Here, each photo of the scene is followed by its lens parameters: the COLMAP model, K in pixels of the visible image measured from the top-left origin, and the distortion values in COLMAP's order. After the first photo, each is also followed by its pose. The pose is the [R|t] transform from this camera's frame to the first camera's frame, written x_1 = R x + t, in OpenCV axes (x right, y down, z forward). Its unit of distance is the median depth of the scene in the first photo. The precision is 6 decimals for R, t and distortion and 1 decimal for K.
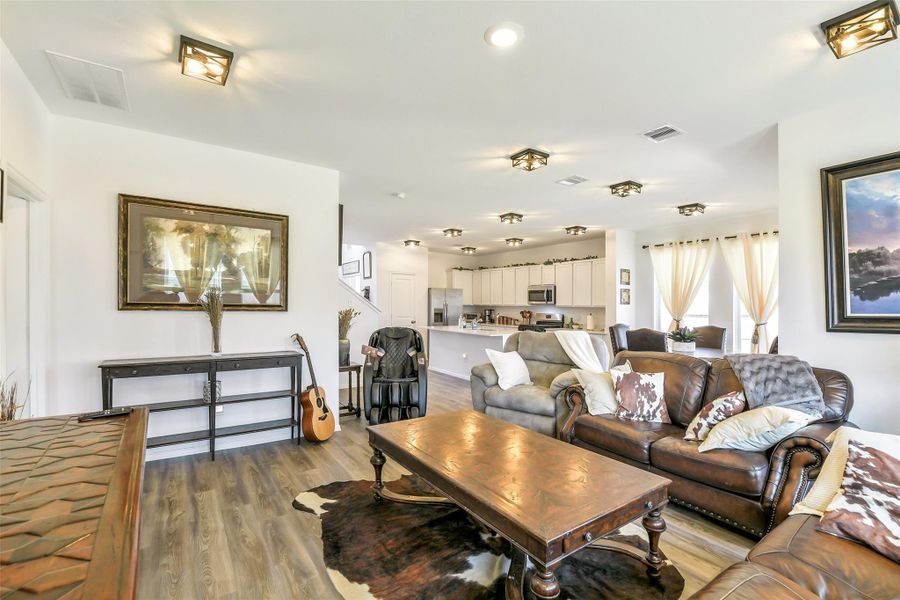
lens RADIAL K [[394.4, 0, 443.9], [0, 394.4, 292.6], [0, 0, 1]] dist [-0.009464, -0.004092]
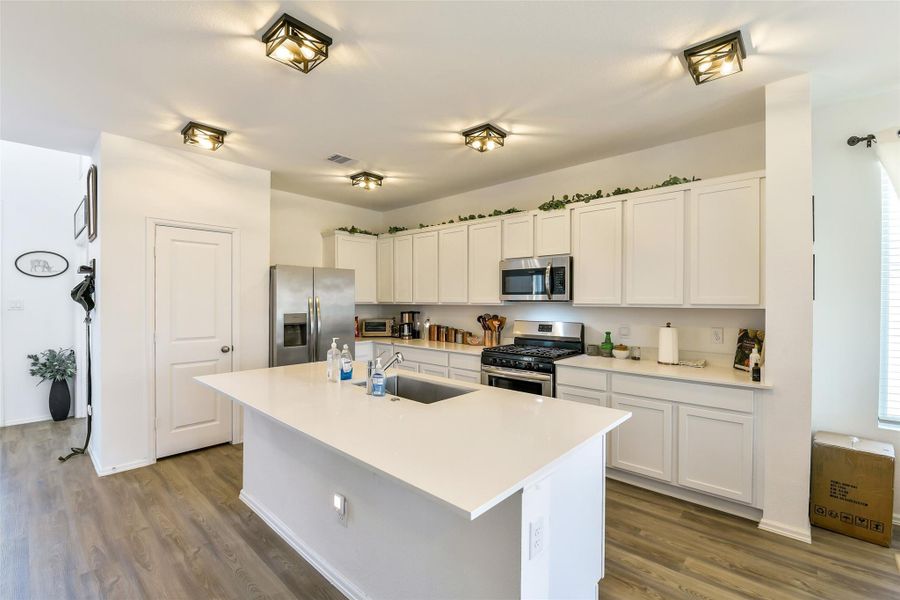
lens RADIAL K [[394.4, 0, 443.8], [0, 394.4, 303.1], [0, 0, 1]] dist [-0.009464, -0.004092]
pose [[0.972412, -0.013907, 0.232853, 0.046895], [0.004262, 0.999114, 0.041873, 0.013227], [-0.233229, -0.039725, 0.971610, 0.596176]]
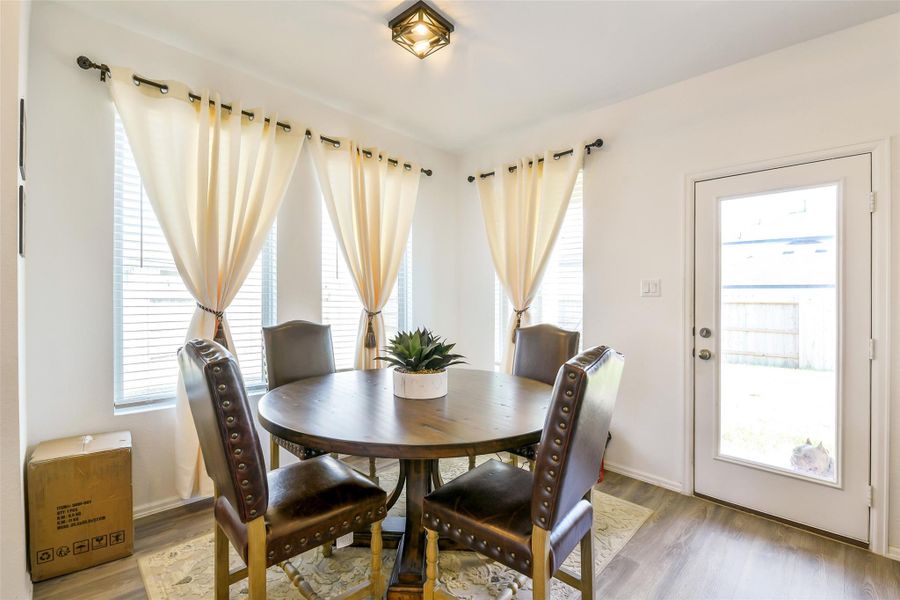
lens RADIAL K [[394.4, 0, 449.3], [0, 394.4, 307.1], [0, 0, 1]] dist [-0.009464, -0.004092]
pose [[-0.218008, -0.028937, 0.975518, 0.138357], [-0.045461, 0.998776, 0.019468, 0.035679], [-0.974888, -0.040103, -0.219056, 0.644275]]
